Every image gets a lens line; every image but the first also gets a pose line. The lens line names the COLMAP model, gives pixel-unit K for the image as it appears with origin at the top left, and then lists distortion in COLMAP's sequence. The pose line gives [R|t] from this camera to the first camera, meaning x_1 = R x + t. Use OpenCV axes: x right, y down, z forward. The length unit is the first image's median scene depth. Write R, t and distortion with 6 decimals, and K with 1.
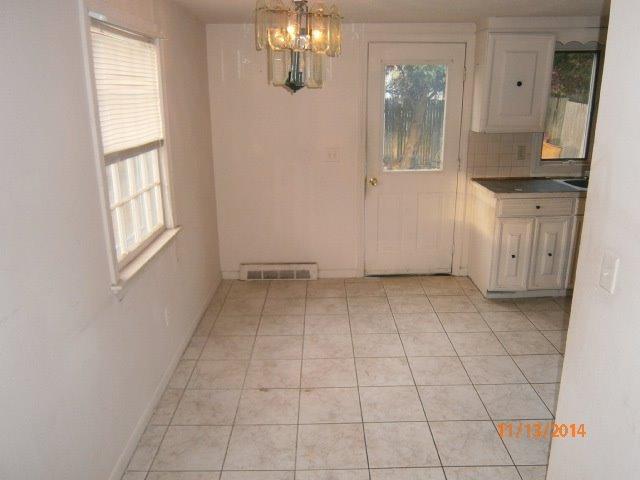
lens RADIAL K [[514.3, 0, 320.0], [0, 514.3, 240.0], [0, 0, 1]] dist [-0.006757, -0.004984]
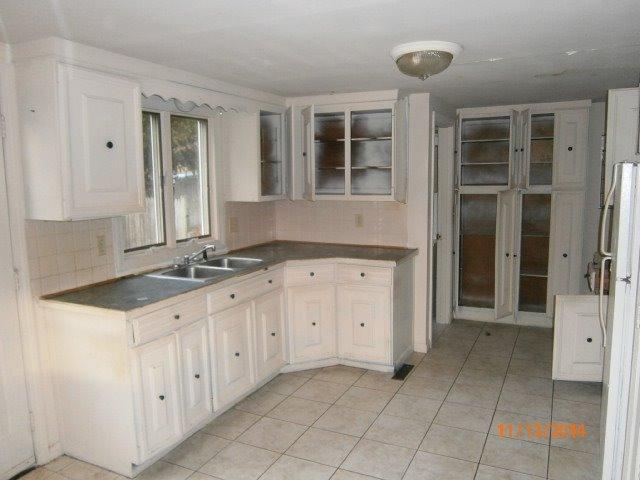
lens RADIAL K [[514.3, 0, 320.0], [0, 514.3, 240.0], [0, 0, 1]] dist [-0.006757, -0.004984]
pose [[0.447138, -0.118505, 0.886580, -0.089102], [0.257851, 0.966184, -0.000899, -0.102414], [-0.856493, 0.229007, 0.462574, 0.432770]]
